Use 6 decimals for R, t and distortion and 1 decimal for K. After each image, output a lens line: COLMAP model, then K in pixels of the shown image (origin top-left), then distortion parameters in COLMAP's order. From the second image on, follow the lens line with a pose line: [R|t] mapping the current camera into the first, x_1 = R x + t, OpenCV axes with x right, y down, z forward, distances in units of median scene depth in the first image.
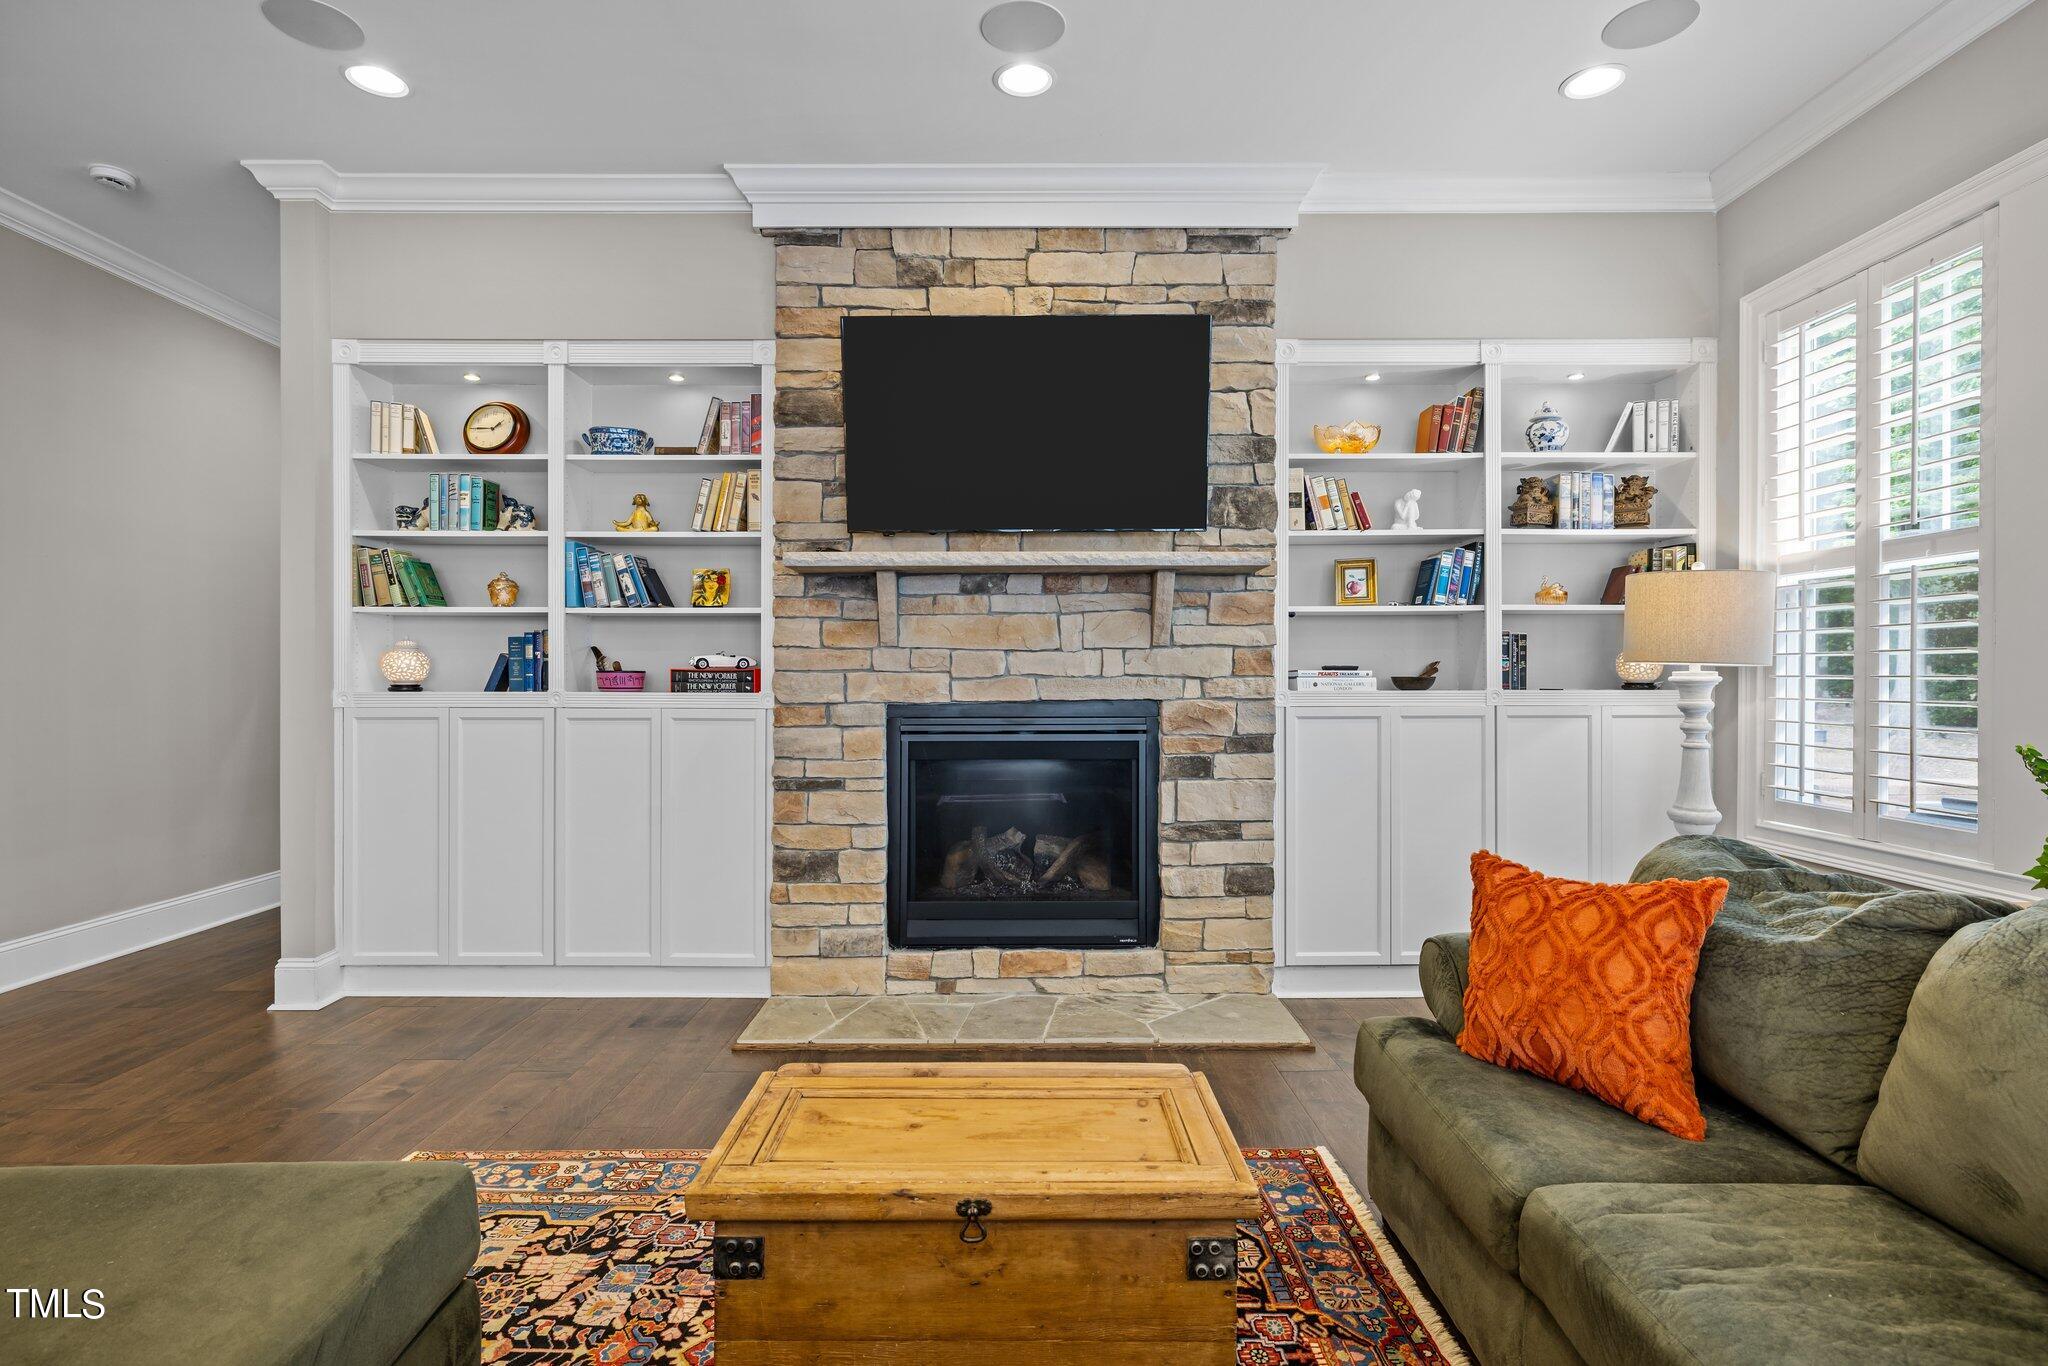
lens RADIAL K [[1030.9, 0, 1022.8], [0, 1030.9, 673.6], [0, 0, 1]] dist [-0.005437, 0.000568]
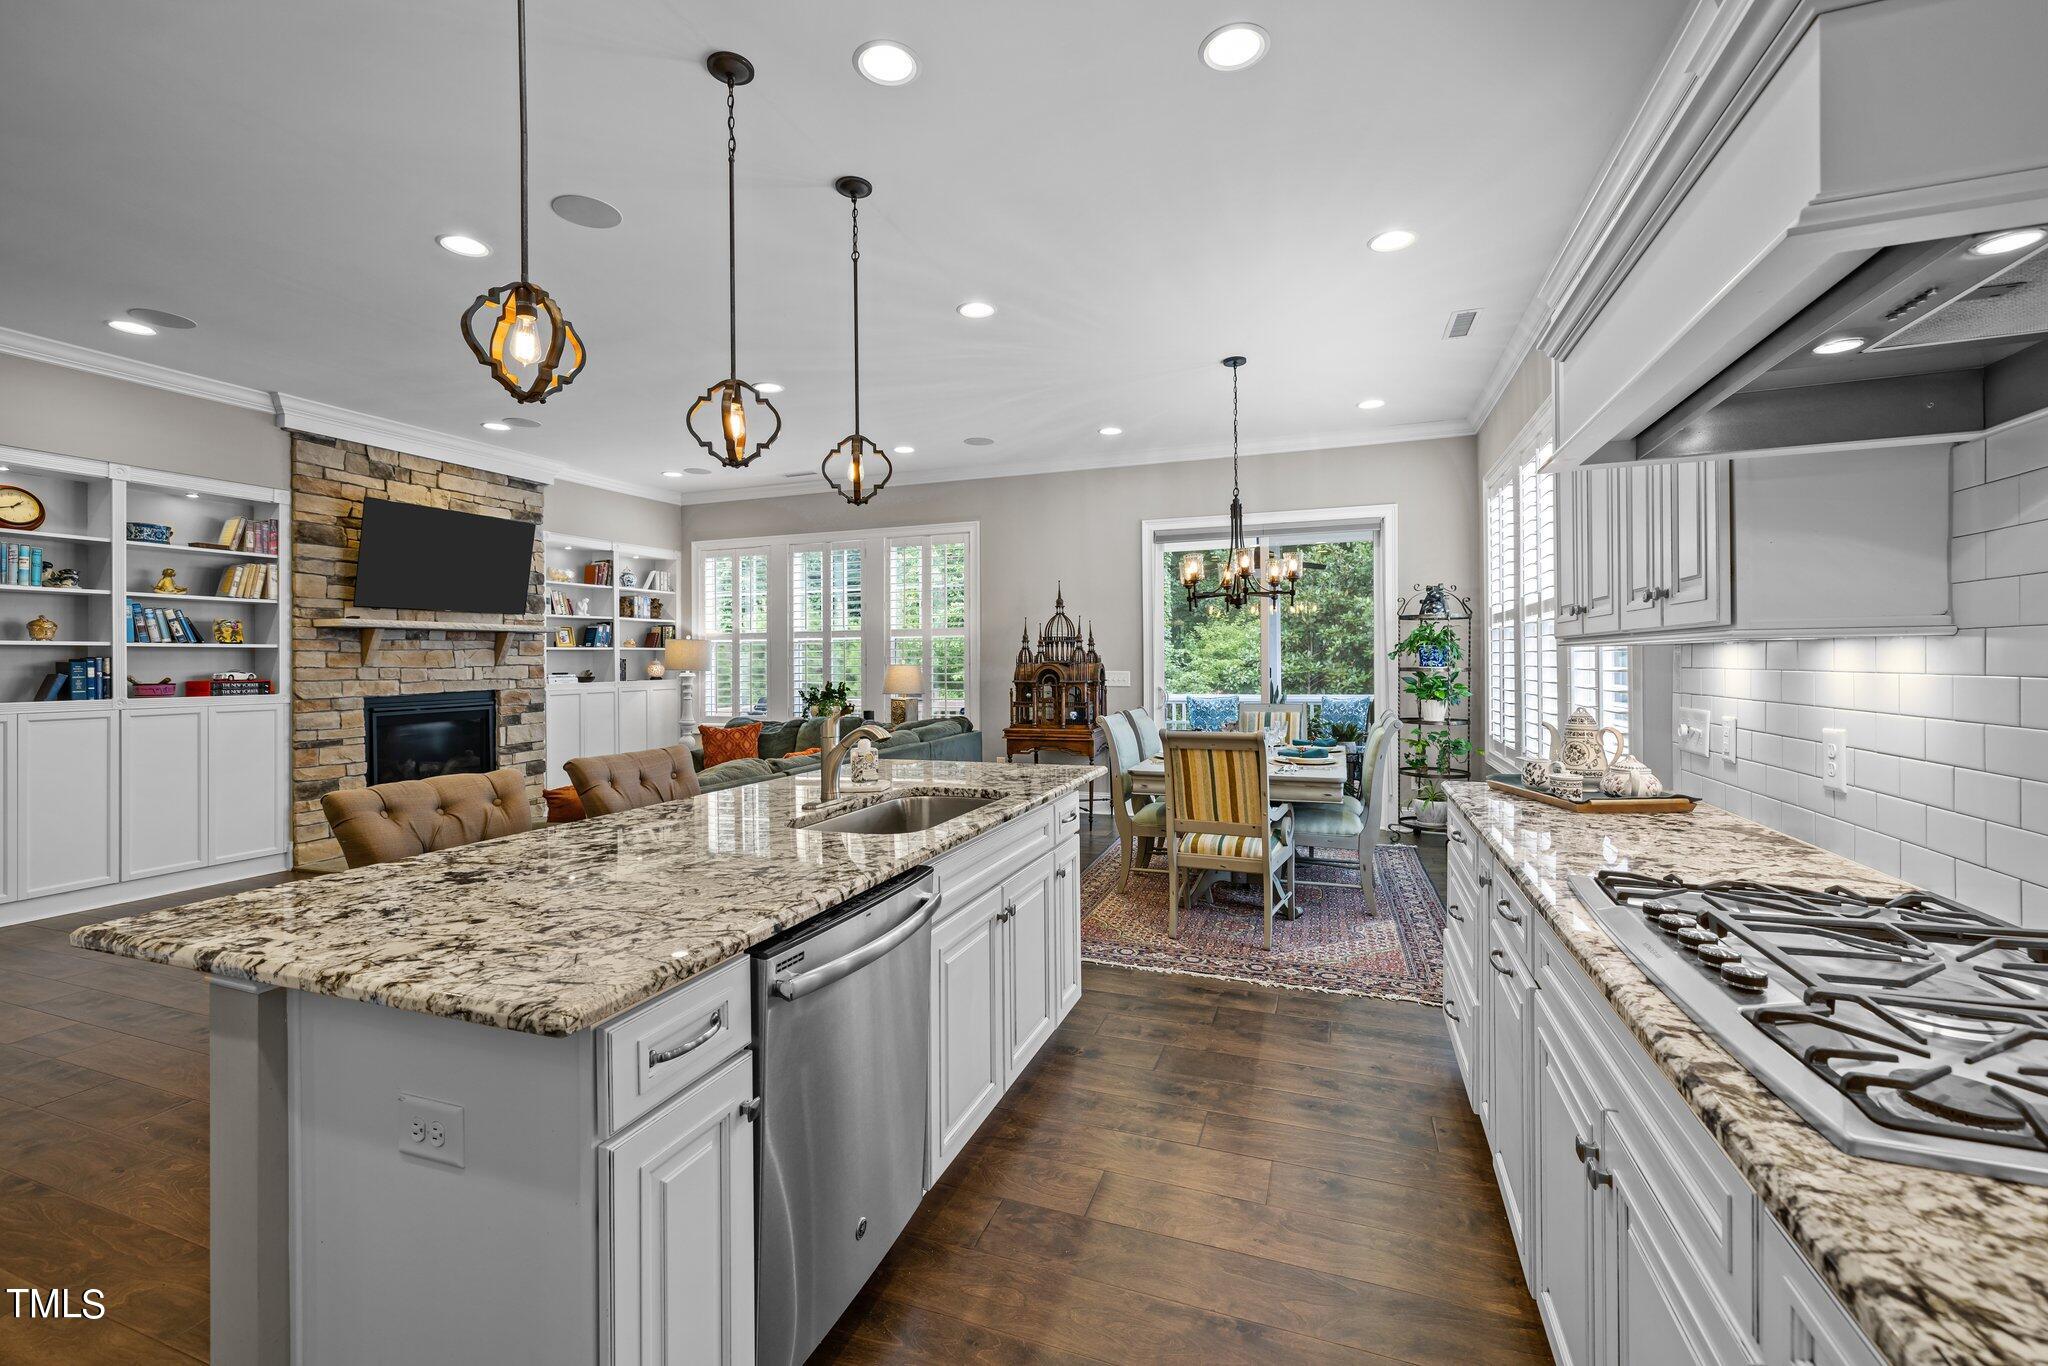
lens RADIAL K [[855.4, 0, 1013.8], [0, 855.4, 662.6], [0, 0, 1]] dist [0.001183, 0.000673]
pose [[0.361914, -0.005706, 0.932194, -1.158400], [0.005481, 0.999977, 0.003993, -0.033352], [-0.932195, 0.003664, 0.361937, -0.669484]]
